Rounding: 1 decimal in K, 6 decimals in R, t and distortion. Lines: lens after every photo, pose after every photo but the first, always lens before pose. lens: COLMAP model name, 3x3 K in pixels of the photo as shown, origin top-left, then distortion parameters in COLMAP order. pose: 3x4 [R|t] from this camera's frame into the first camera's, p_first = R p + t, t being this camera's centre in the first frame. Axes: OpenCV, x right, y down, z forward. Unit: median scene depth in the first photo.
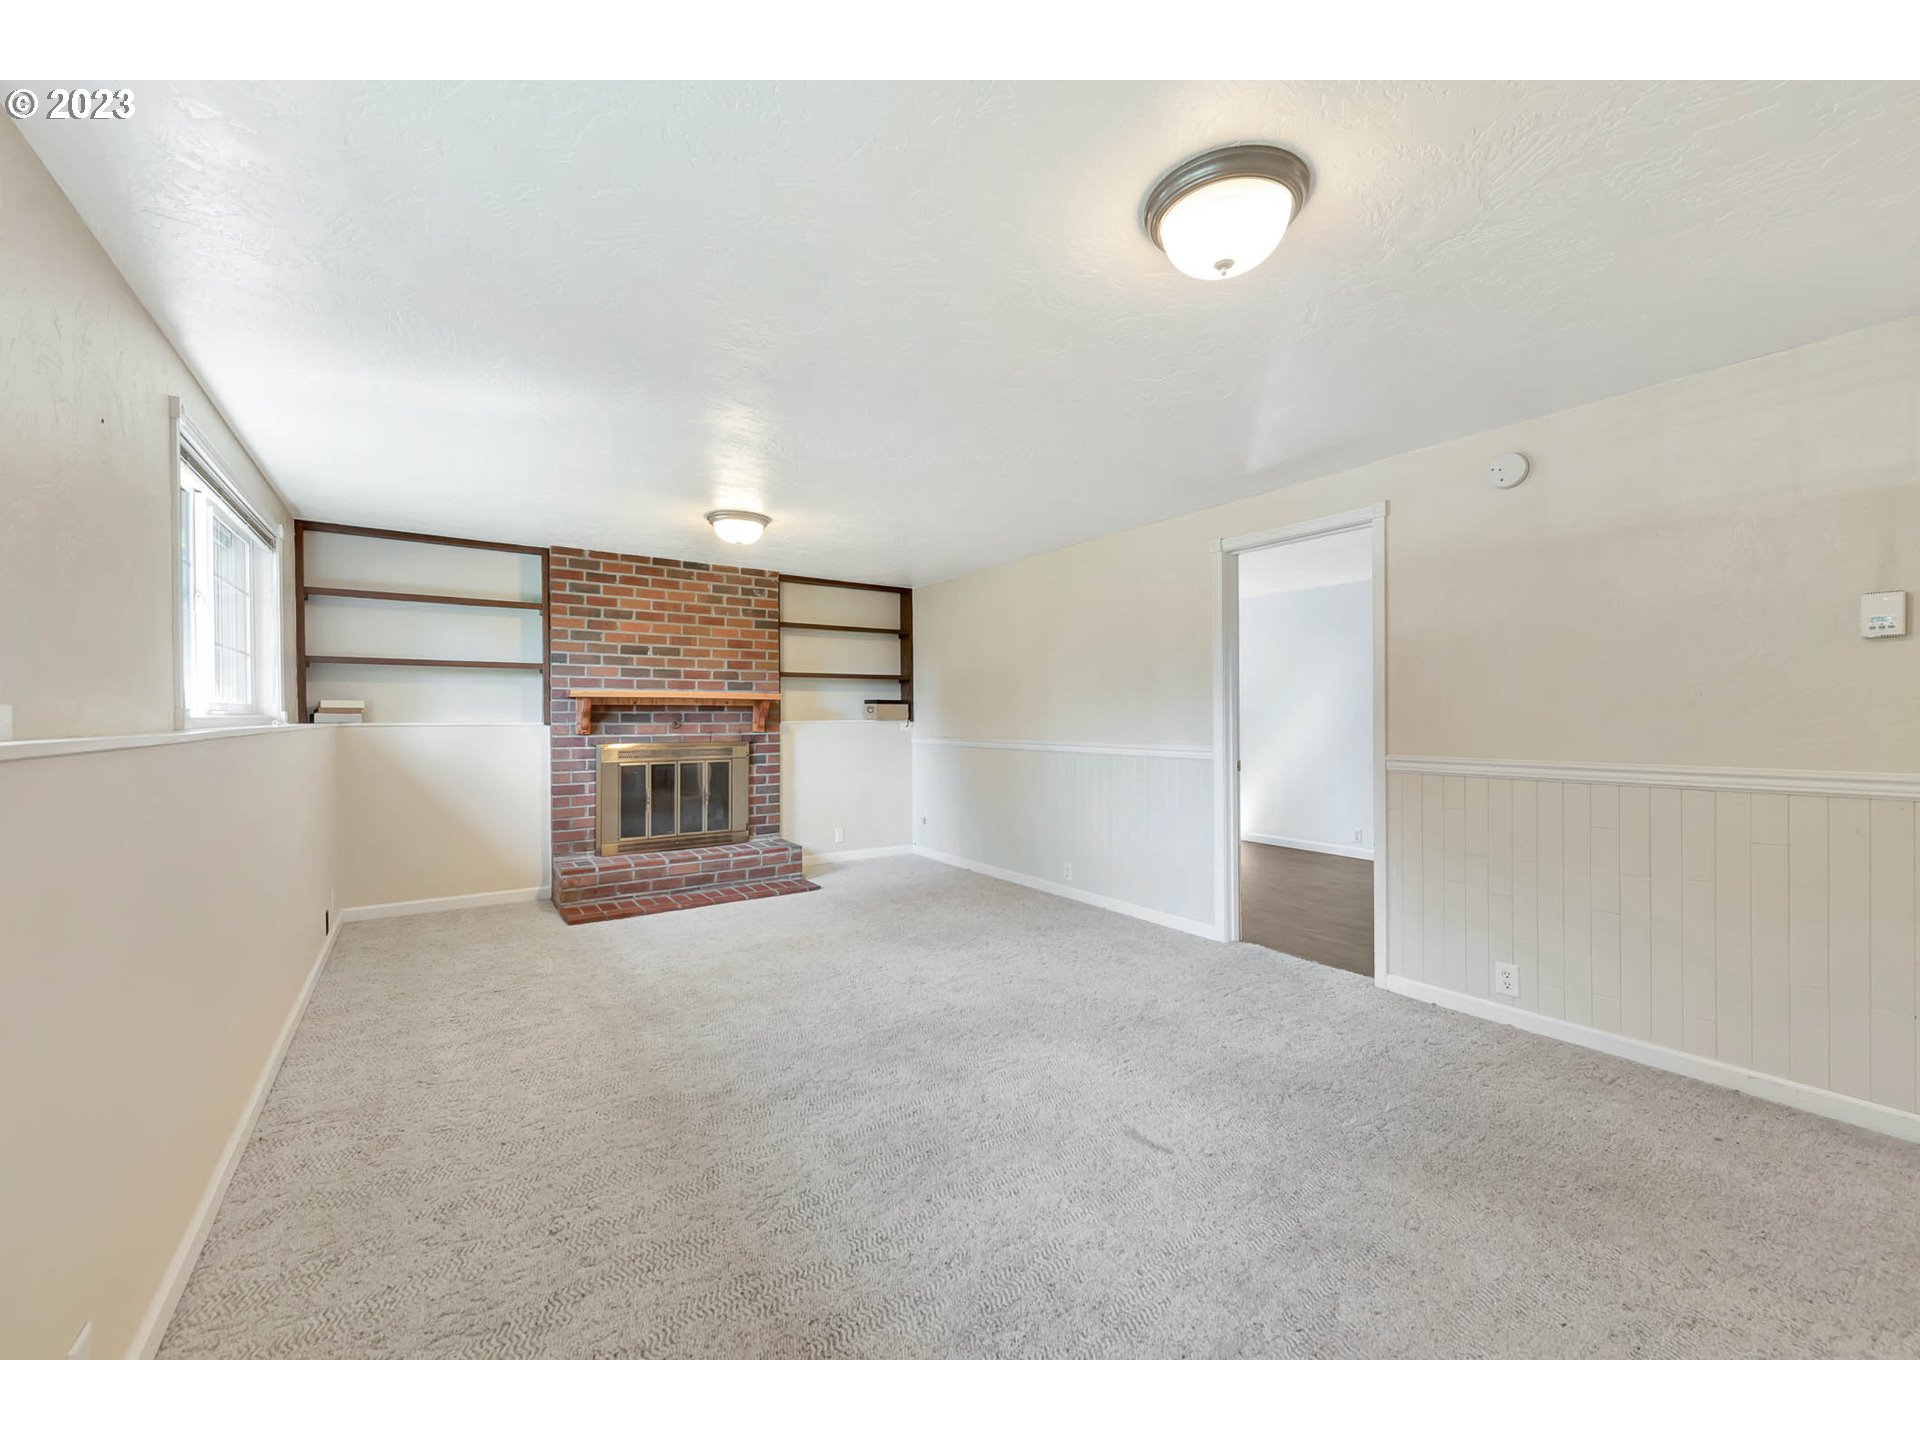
lens RADIAL K [[765.0, 0, 976.4], [0, 765.0, 718.6], [0, 0, 1]] dist [0.012633, 0.000198]
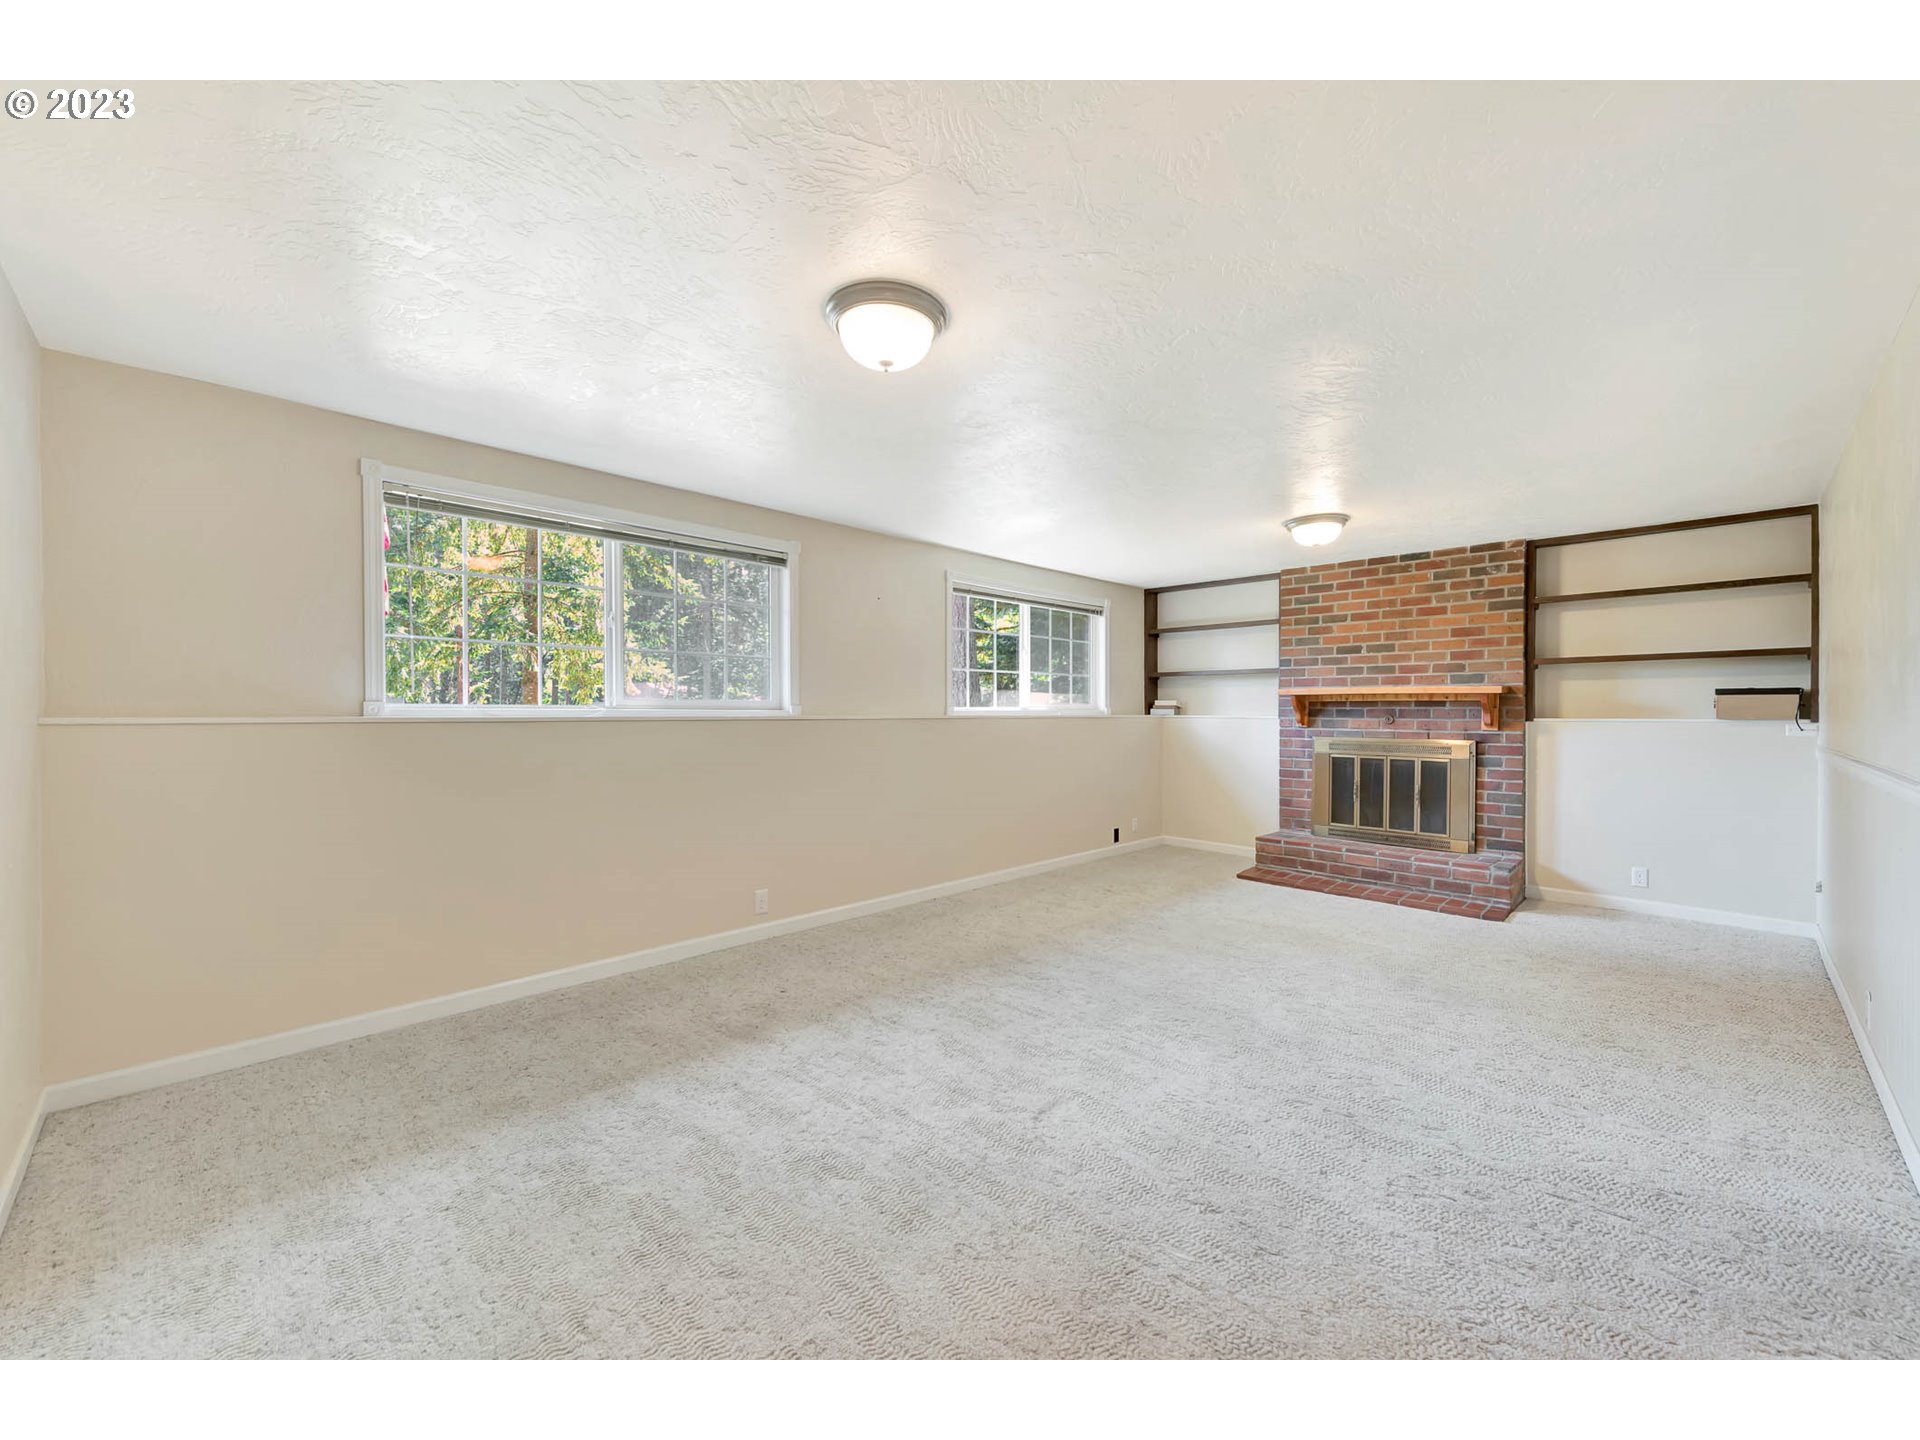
lens RADIAL K [[765.0, 0, 960.7], [0, 765.0, 714.5], [0, 0, 1]] dist [0.012633, 0.000198]
pose [[0.163473, 0.009043, -0.986506, 0.517638], [-0.005408, 0.999951, 0.008270, -0.005041], [0.986533, 0.003983, 0.163514, 0.286074]]
